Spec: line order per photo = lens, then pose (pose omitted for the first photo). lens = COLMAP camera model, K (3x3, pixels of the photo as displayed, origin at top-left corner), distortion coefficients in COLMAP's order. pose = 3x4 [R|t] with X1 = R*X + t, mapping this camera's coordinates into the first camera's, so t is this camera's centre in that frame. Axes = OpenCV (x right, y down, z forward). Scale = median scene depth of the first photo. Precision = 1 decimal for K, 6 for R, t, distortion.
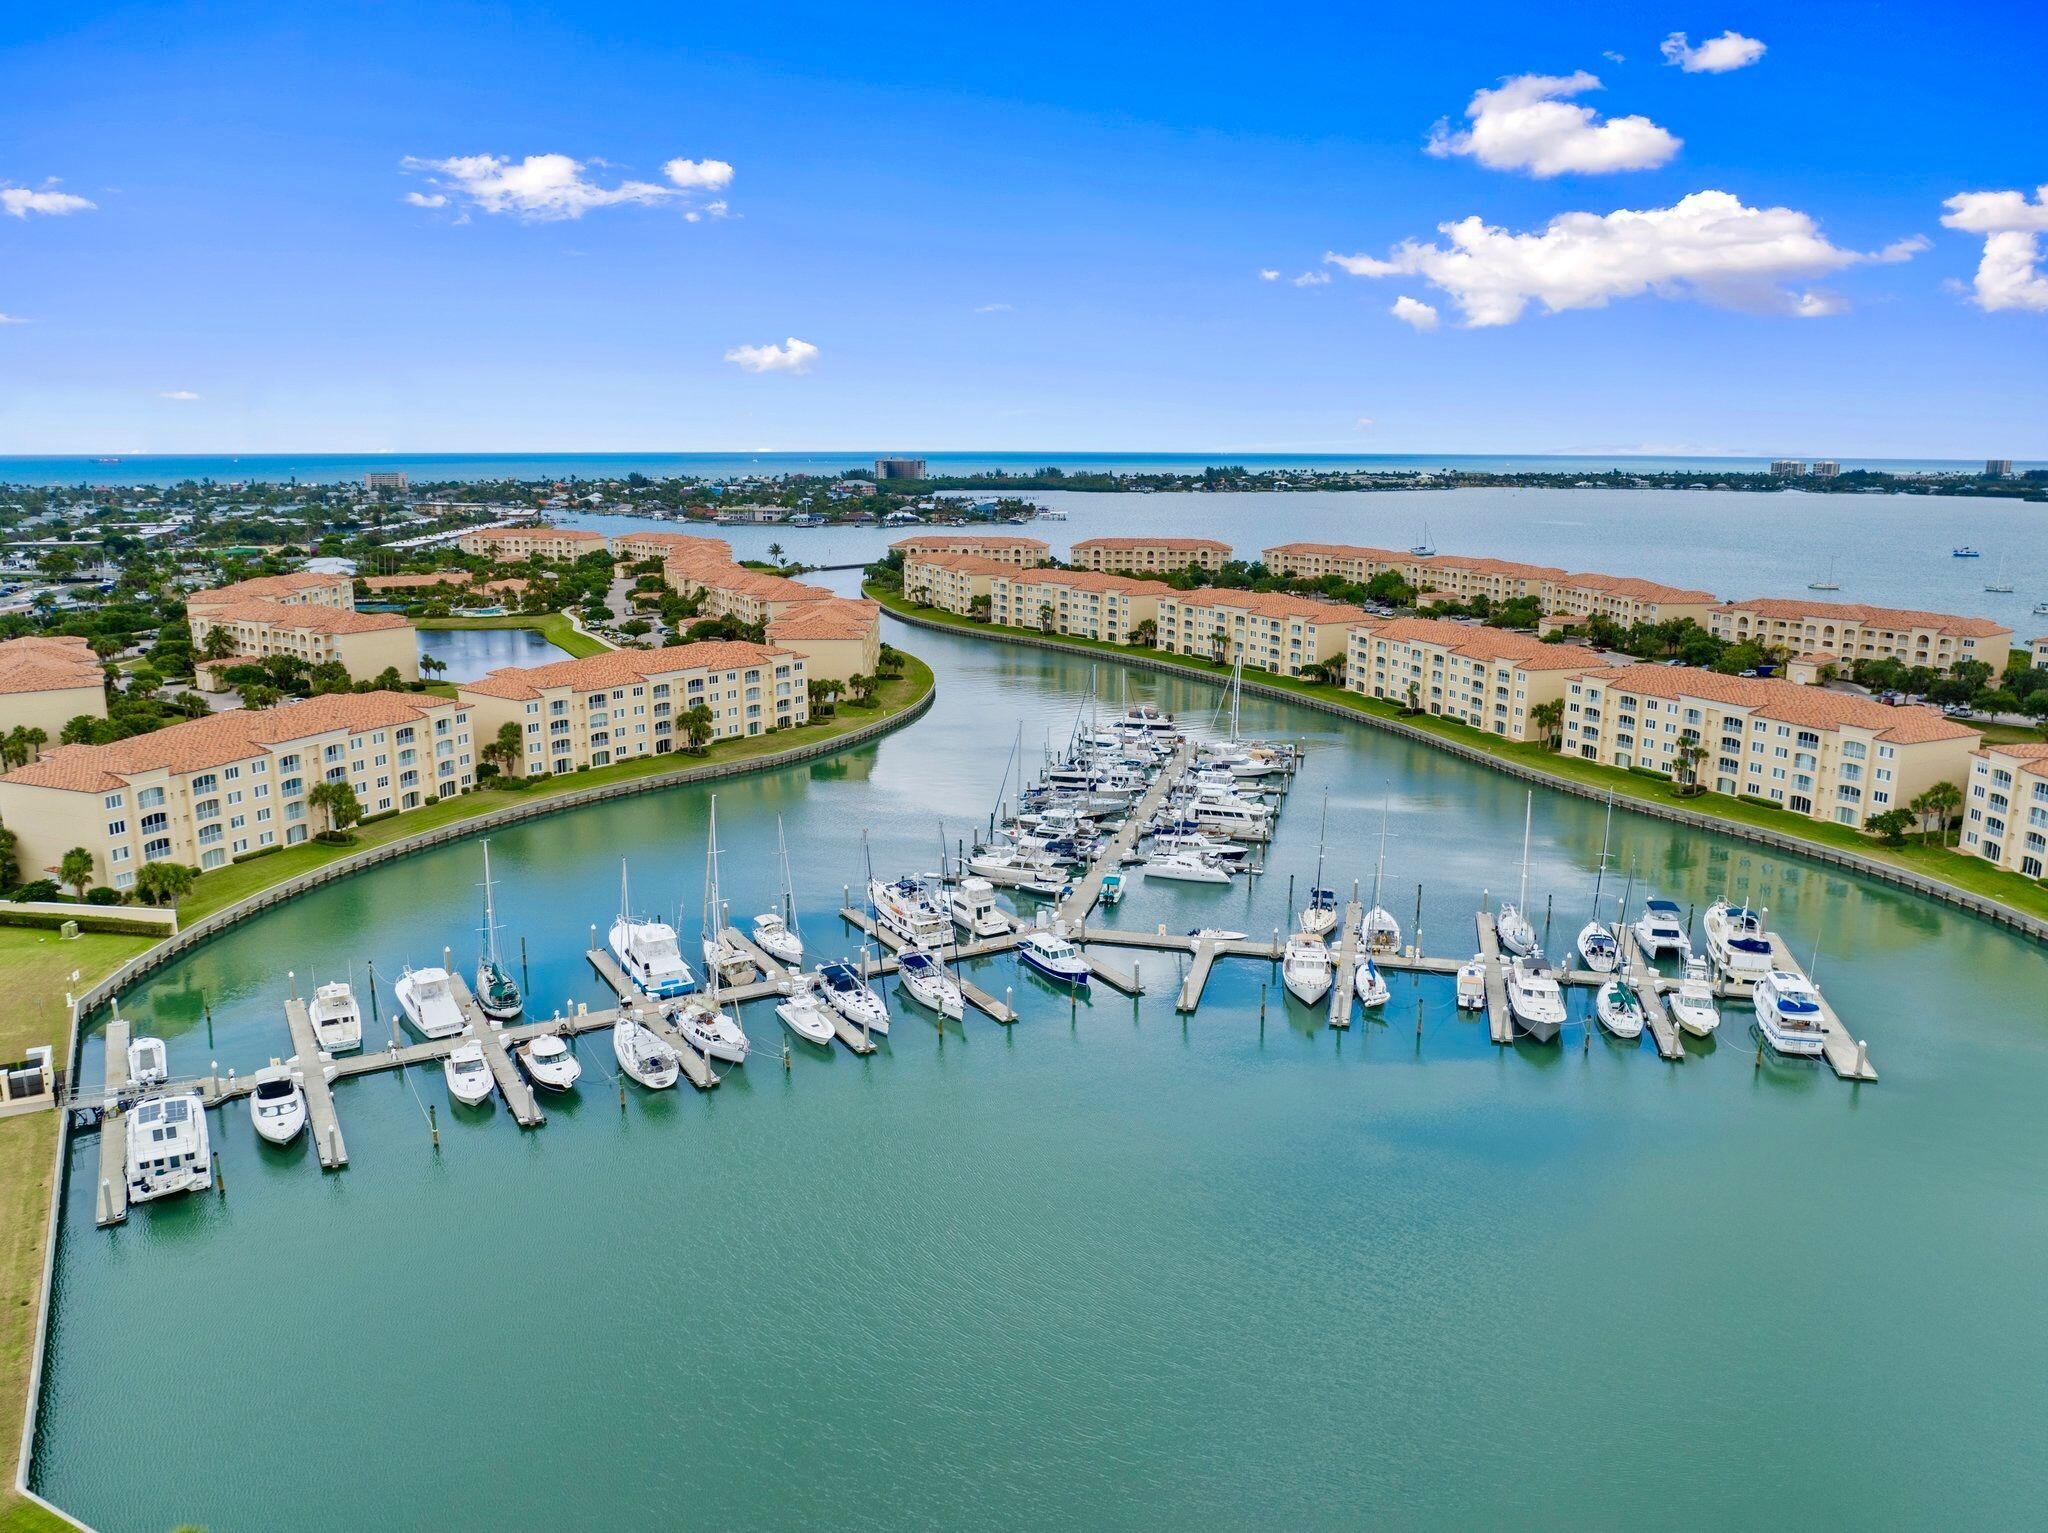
lens RADIAL K [[1508.6, 0, 1019.4], [0, 1508.6, 771.4], [0, 0, 1]] dist [-0.003625, -0.076914]
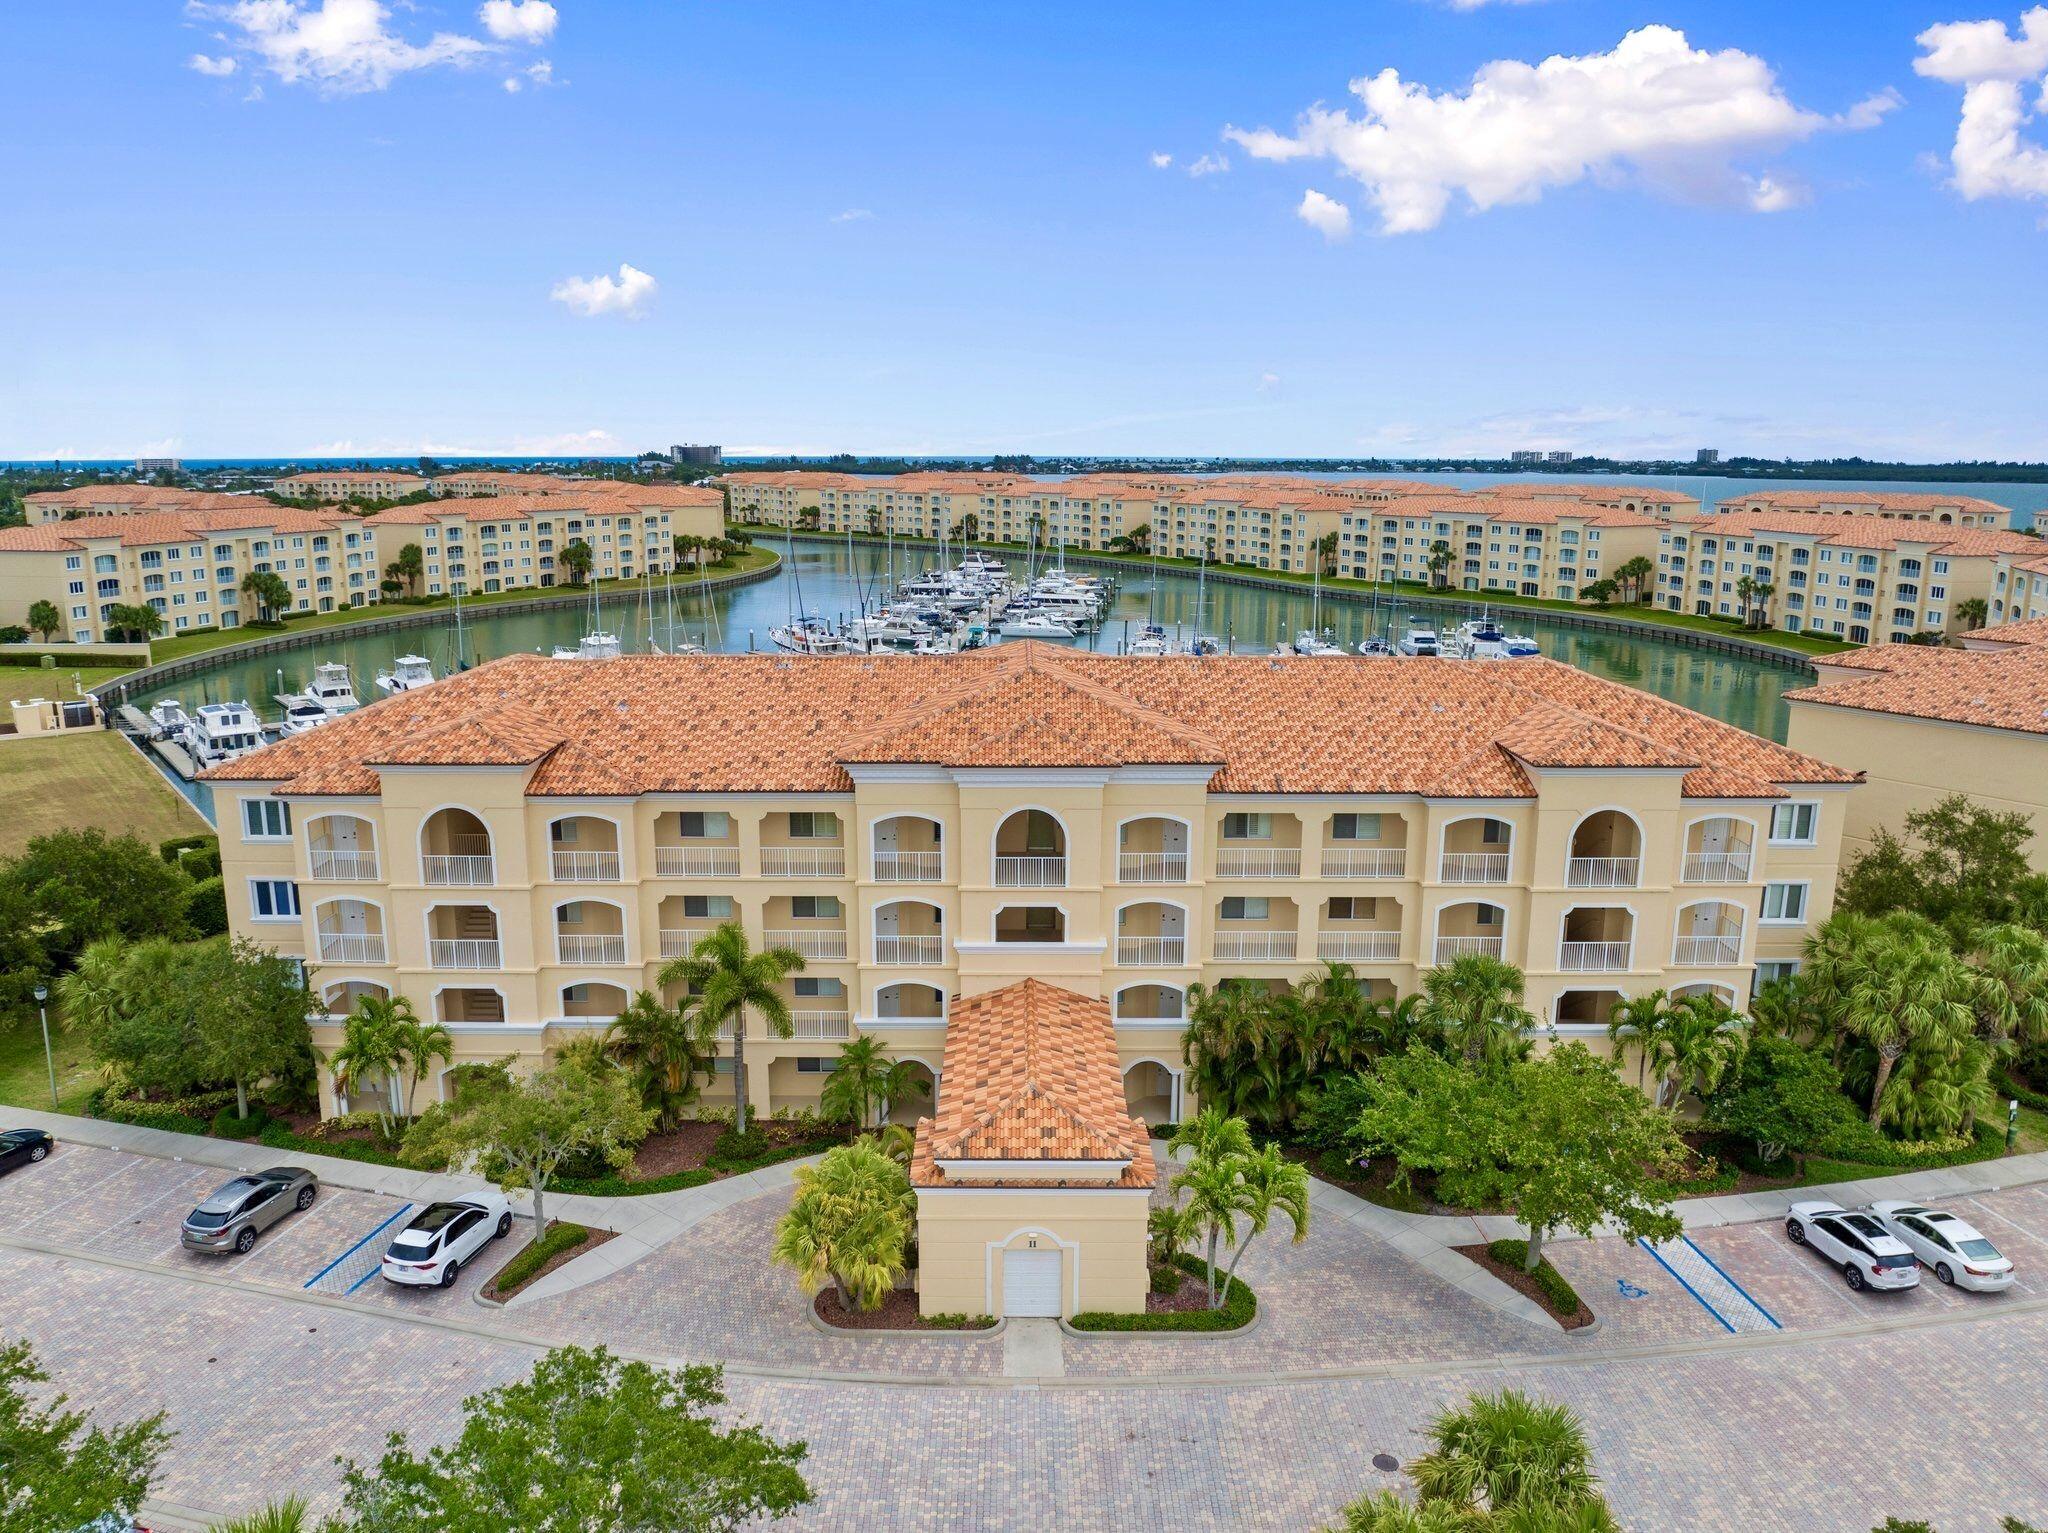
lens RADIAL K [[1488.6, 0, 1024.0], [0, 1488.6, 766.5], [0, 0, 1]] dist [-0.017046, -0.028902]
pose [[0.989562, -0.030409, 0.140861, -0.050769], [0.031458, 0.999491, -0.005226, 0.137242], [-0.140630, 0.009603, 0.990016, -0.115016]]
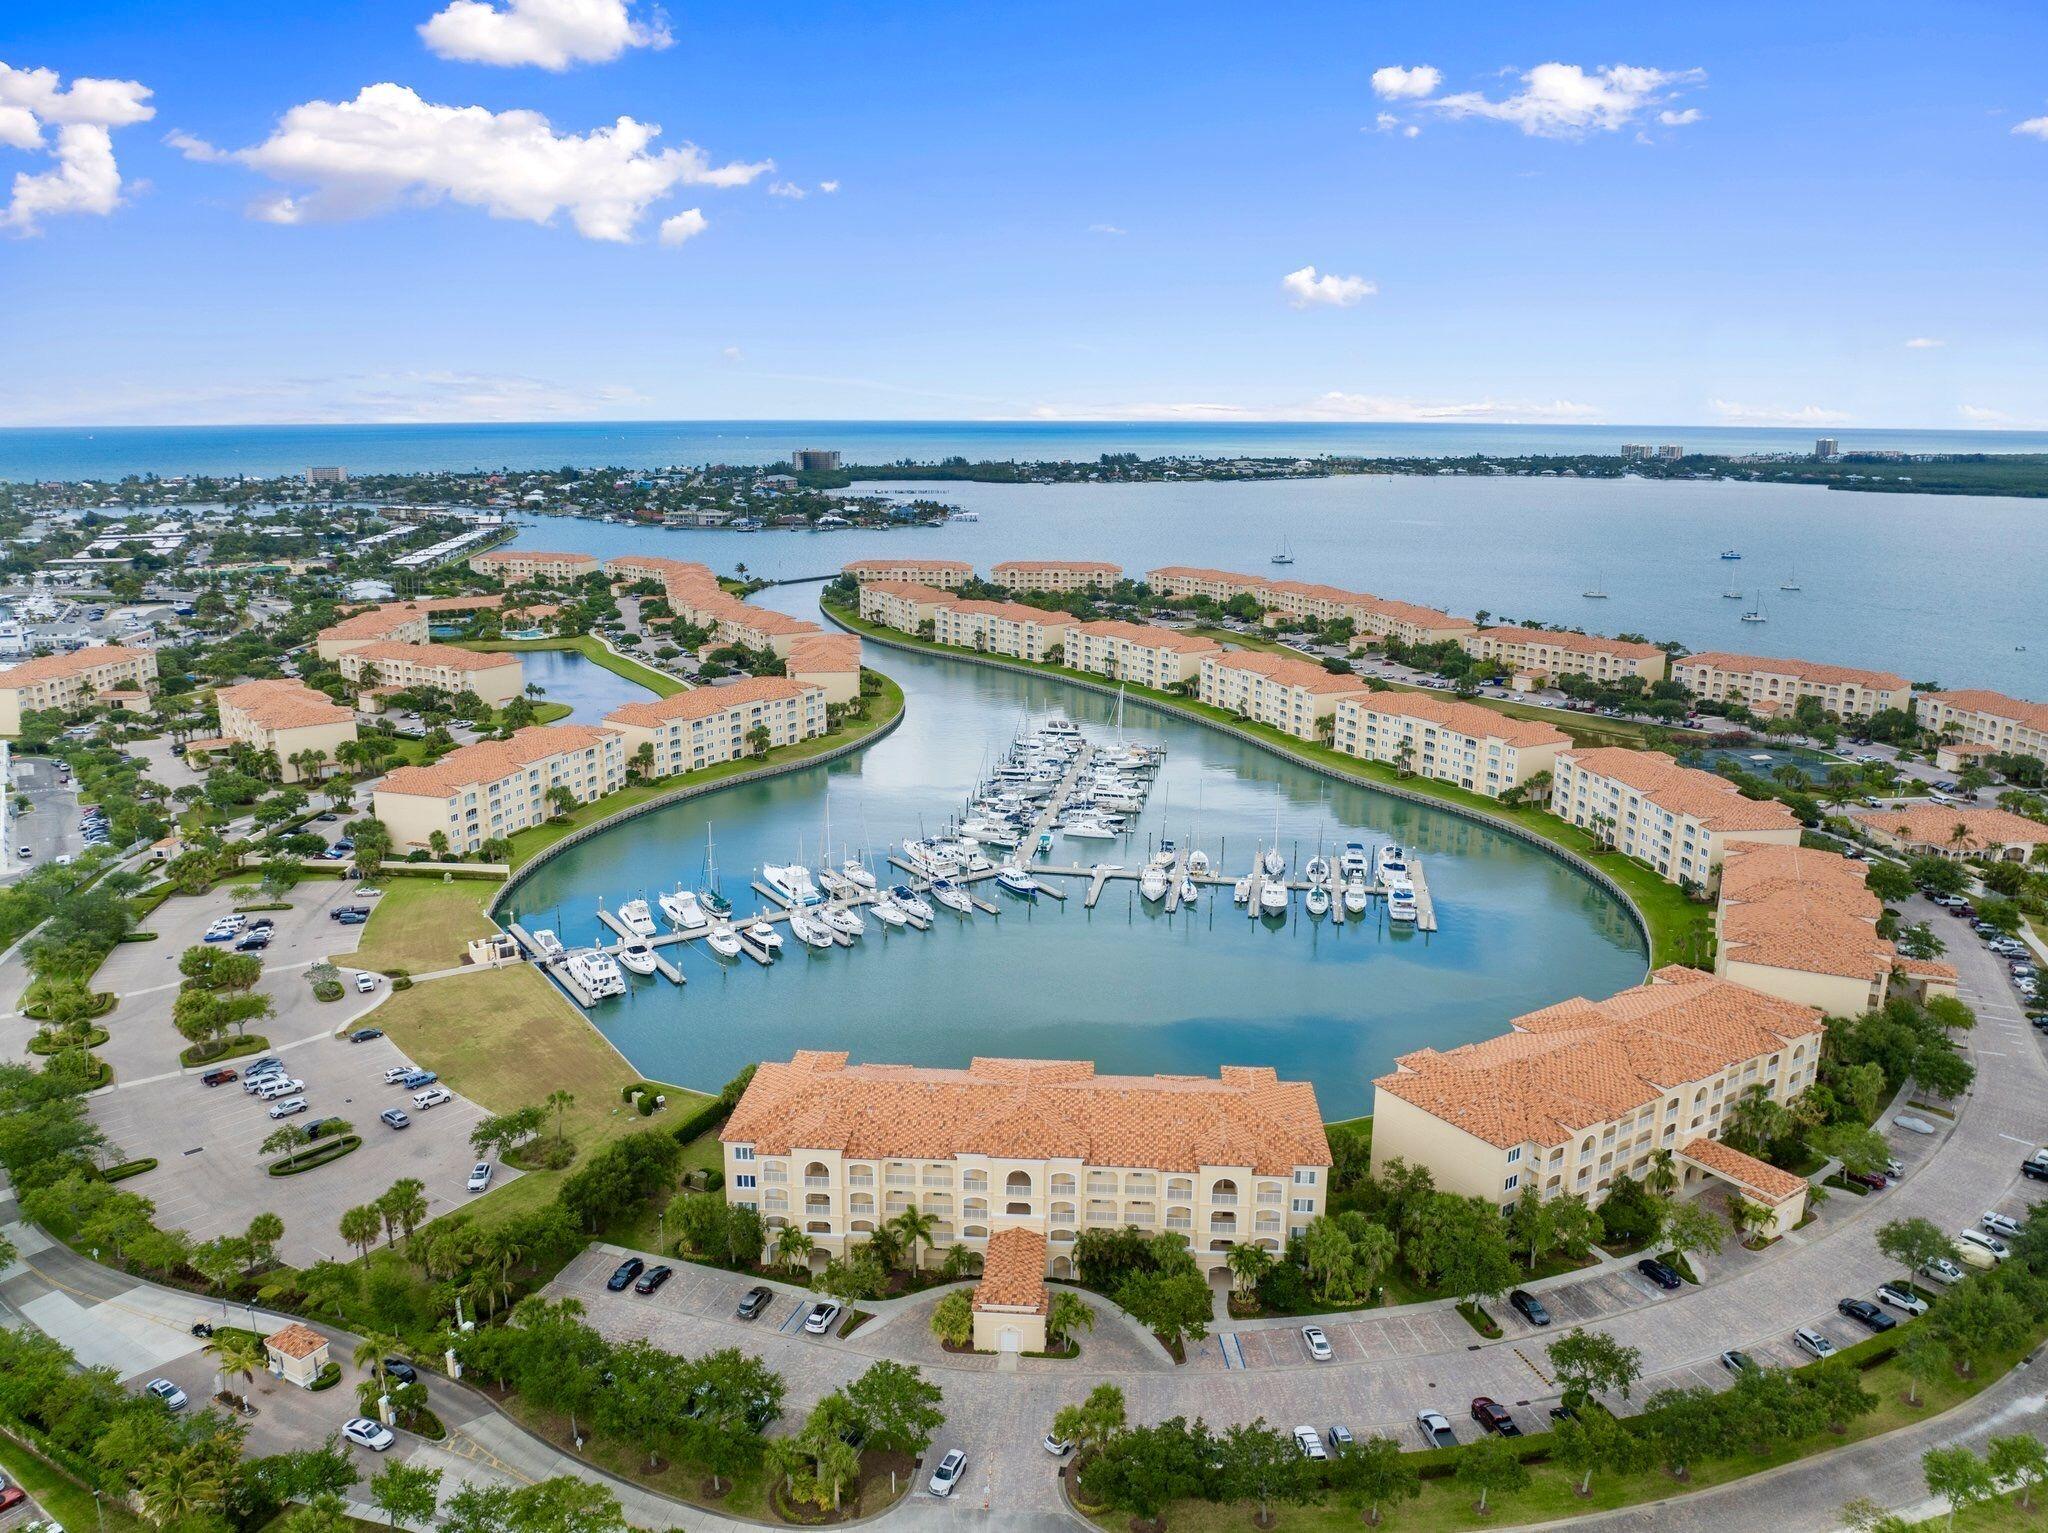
lens RADIAL K [[1508.6, 0, 1019.4], [0, 1508.6, 771.4], [0, 0, 1]] dist [-0.003625, -0.076914]
pose [[0.997739, -0.015723, 0.065339, -0.056921], [0.014102, 0.999583, 0.025196, -0.033487], [-0.065708, -0.024217, 0.997545, -0.506576]]
